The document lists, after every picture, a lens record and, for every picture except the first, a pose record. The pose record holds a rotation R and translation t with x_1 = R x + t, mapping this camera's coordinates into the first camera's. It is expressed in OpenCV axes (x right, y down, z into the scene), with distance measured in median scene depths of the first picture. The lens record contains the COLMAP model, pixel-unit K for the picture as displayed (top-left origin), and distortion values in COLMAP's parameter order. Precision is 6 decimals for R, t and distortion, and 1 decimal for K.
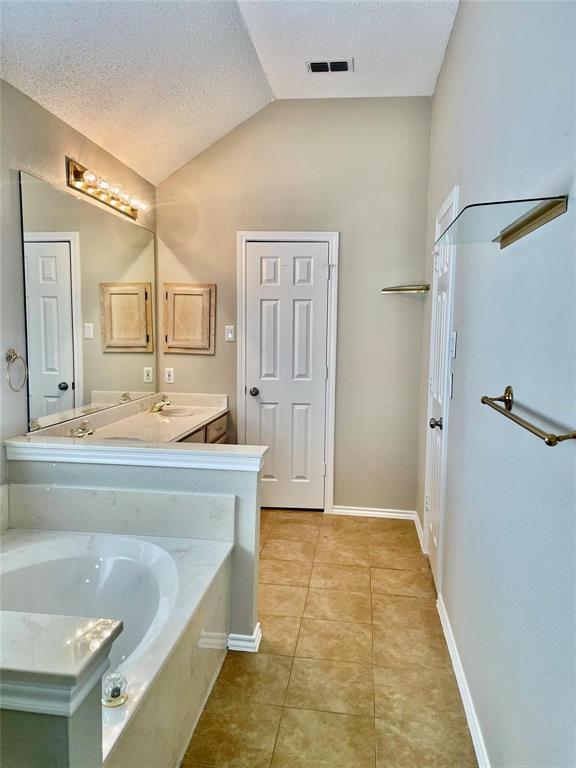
lens RADIAL K [[580.8, 0, 285.6], [0, 580.8, 383.2], [0, 0, 1]] dist [0.072793, -0.082416]
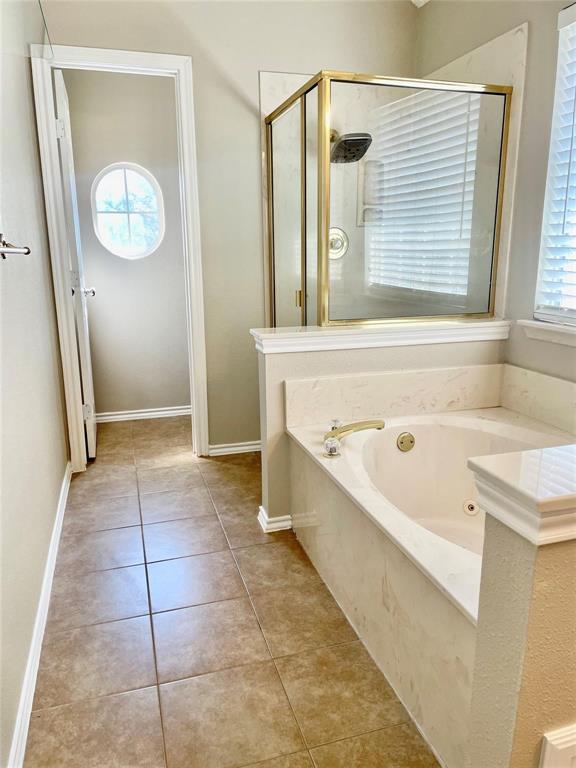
lens RADIAL K [[580.8, 0, 290.7], [0, 580.8, 384.9], [0, 0, 1]] dist [0.072793, -0.082416]
pose [[-0.904877, 0.088756, -0.416316, 0.275673], [-0.059742, 0.941860, 0.330651, -0.059777], [0.421459, 0.324070, -0.846966, 1.545161]]
